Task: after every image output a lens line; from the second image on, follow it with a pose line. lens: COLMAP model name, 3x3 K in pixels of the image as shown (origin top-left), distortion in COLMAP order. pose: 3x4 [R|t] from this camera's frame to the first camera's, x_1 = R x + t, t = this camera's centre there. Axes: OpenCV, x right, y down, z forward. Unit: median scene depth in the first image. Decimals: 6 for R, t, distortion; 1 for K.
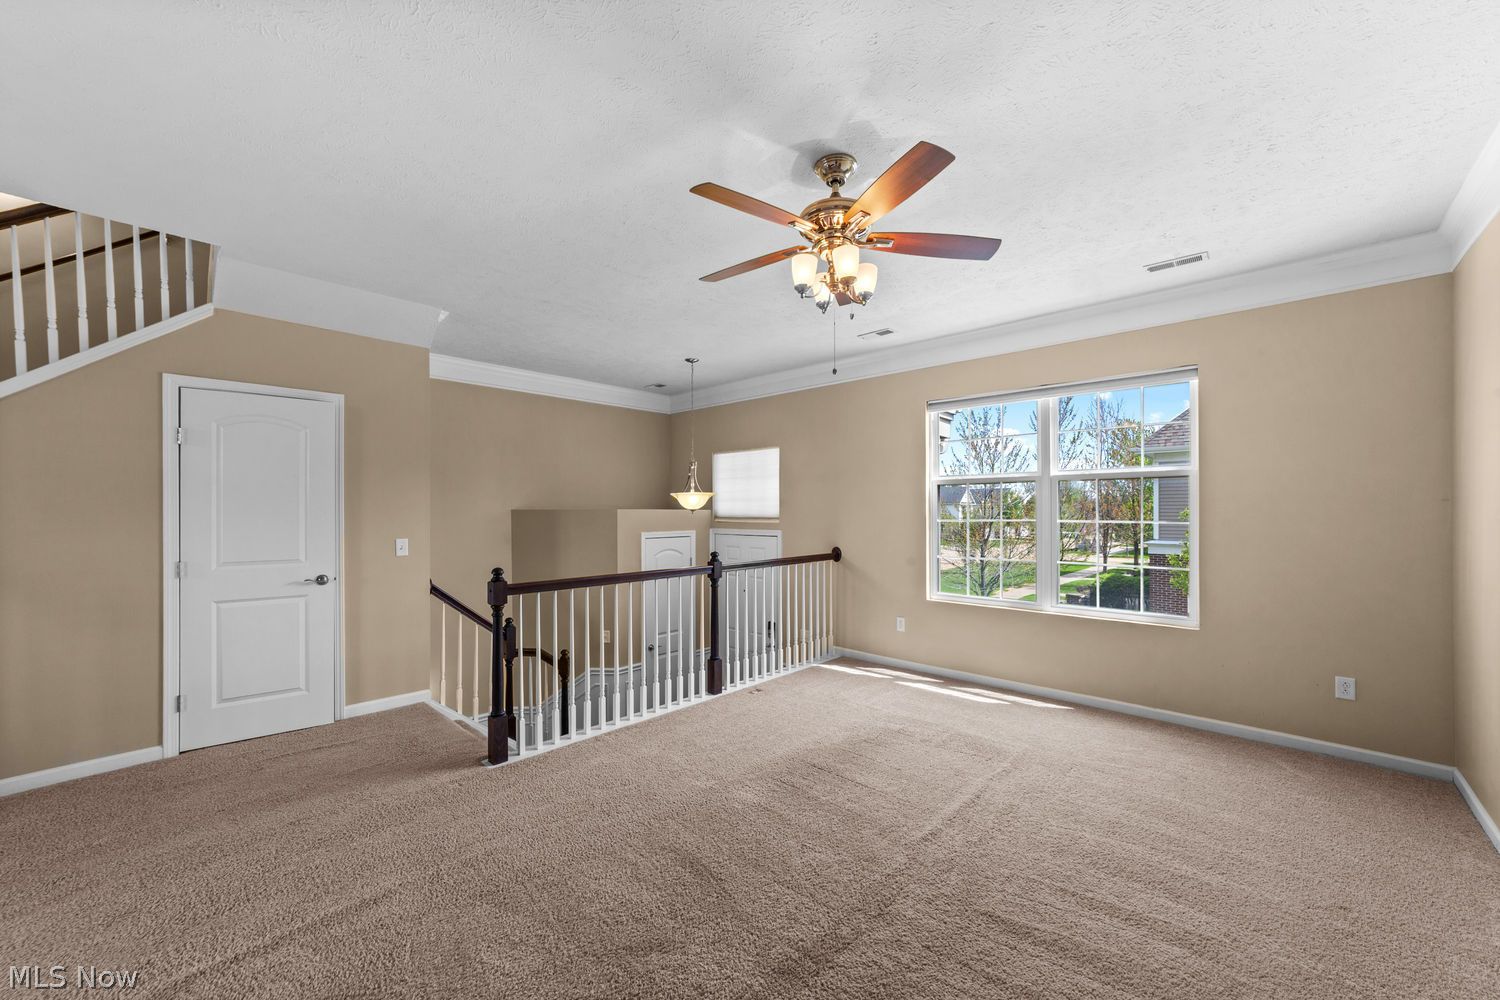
lens RADIAL K [[577.9, 0, 737.5], [0, 577.9, 506.3], [0, 0, 1]] dist [-0.014191, 0.004145]
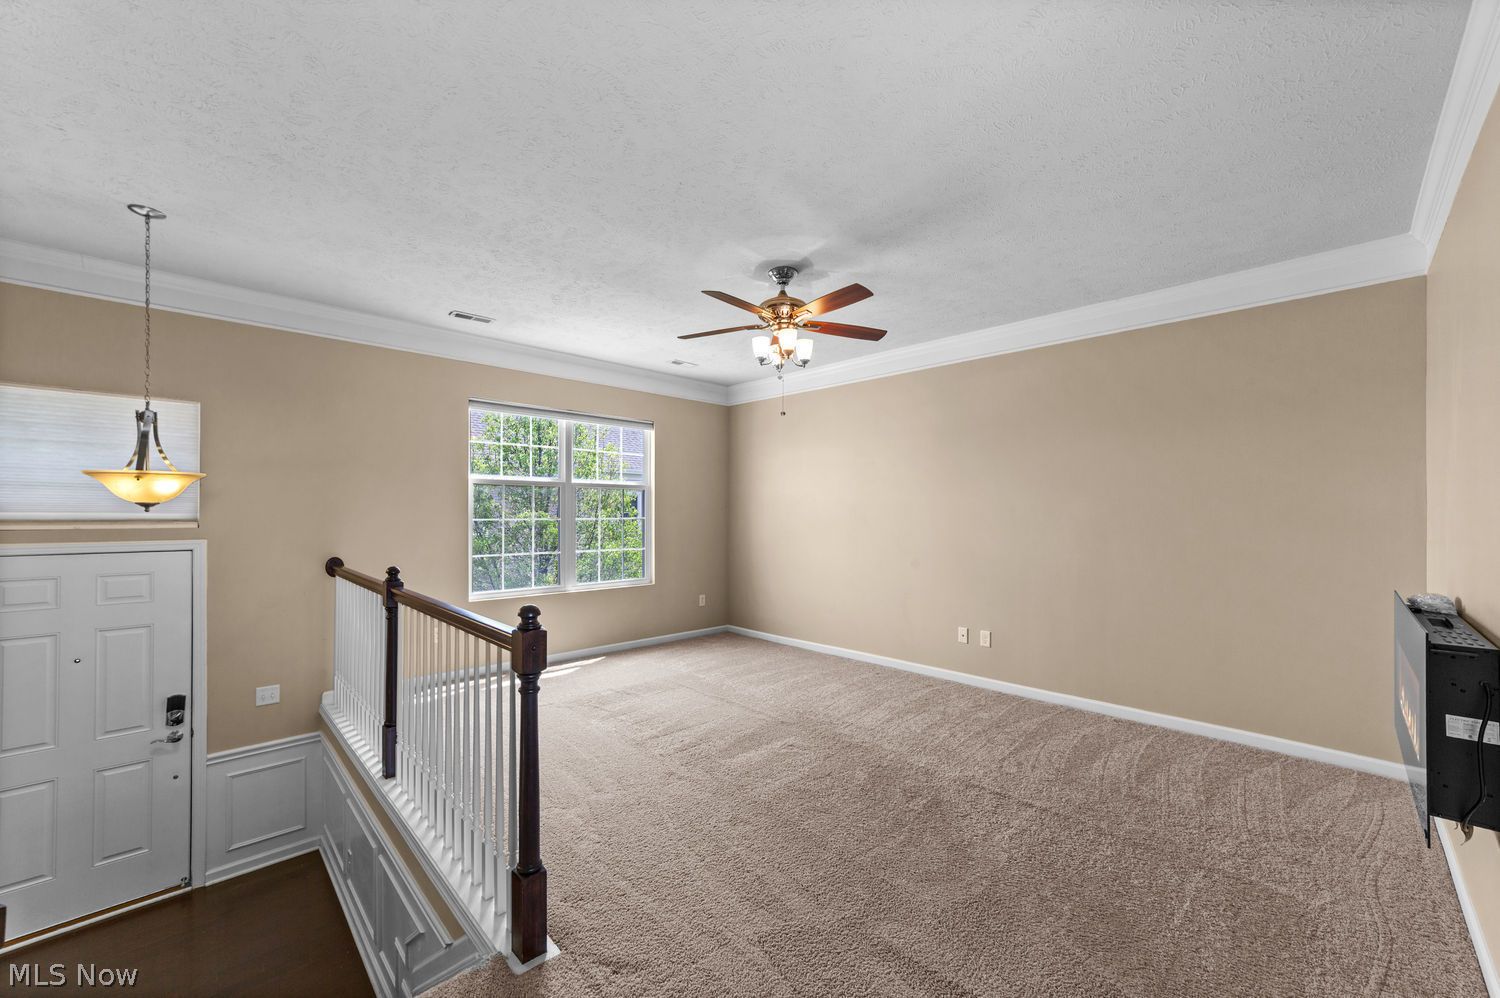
lens RADIAL K [[577.9, 0, 743.1], [0, 577.9, 509.2], [0, 0, 1]] dist [-0.014191, 0.004145]
pose [[0.029264, 0.009536, 0.999526, -0.647023], [-0.014363, 0.999855, -0.009119, 0.008380], [-0.999469, -0.014090, 0.029397, 0.531706]]
